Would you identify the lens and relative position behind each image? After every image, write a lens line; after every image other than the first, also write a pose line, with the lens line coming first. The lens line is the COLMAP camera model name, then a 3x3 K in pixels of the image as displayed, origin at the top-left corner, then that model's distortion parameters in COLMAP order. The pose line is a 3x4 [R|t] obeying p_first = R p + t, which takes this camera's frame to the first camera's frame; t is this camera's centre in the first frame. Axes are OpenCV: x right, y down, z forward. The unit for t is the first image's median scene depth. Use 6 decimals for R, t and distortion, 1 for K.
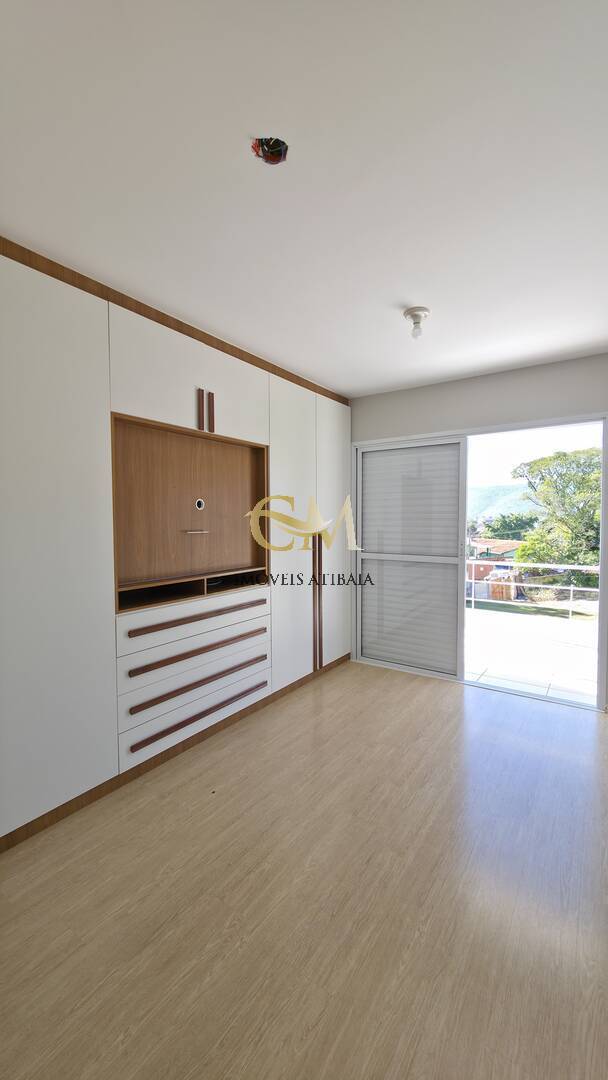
lens RADIAL K [[428.6, 0, 308.0], [0, 428.6, 537.8], [0, 0, 1]] dist [0.003142, 0.000438]
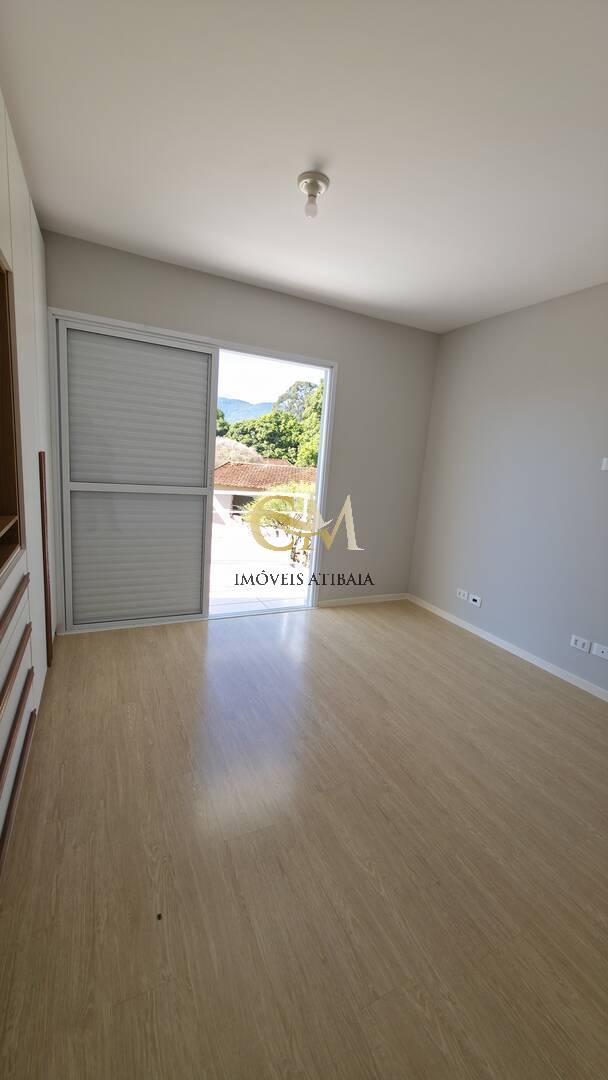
lens RADIAL K [[428.6, 0, 308.0], [0, 428.6, 537.8], [0, 0, 1]] dist [0.003142, 0.000438]
pose [[0.491692, -0.121118, 0.862305, -0.343107], [-0.041810, 0.985853, 0.162312, -0.005874], [-0.869765, -0.115861, 0.479672, 0.375267]]
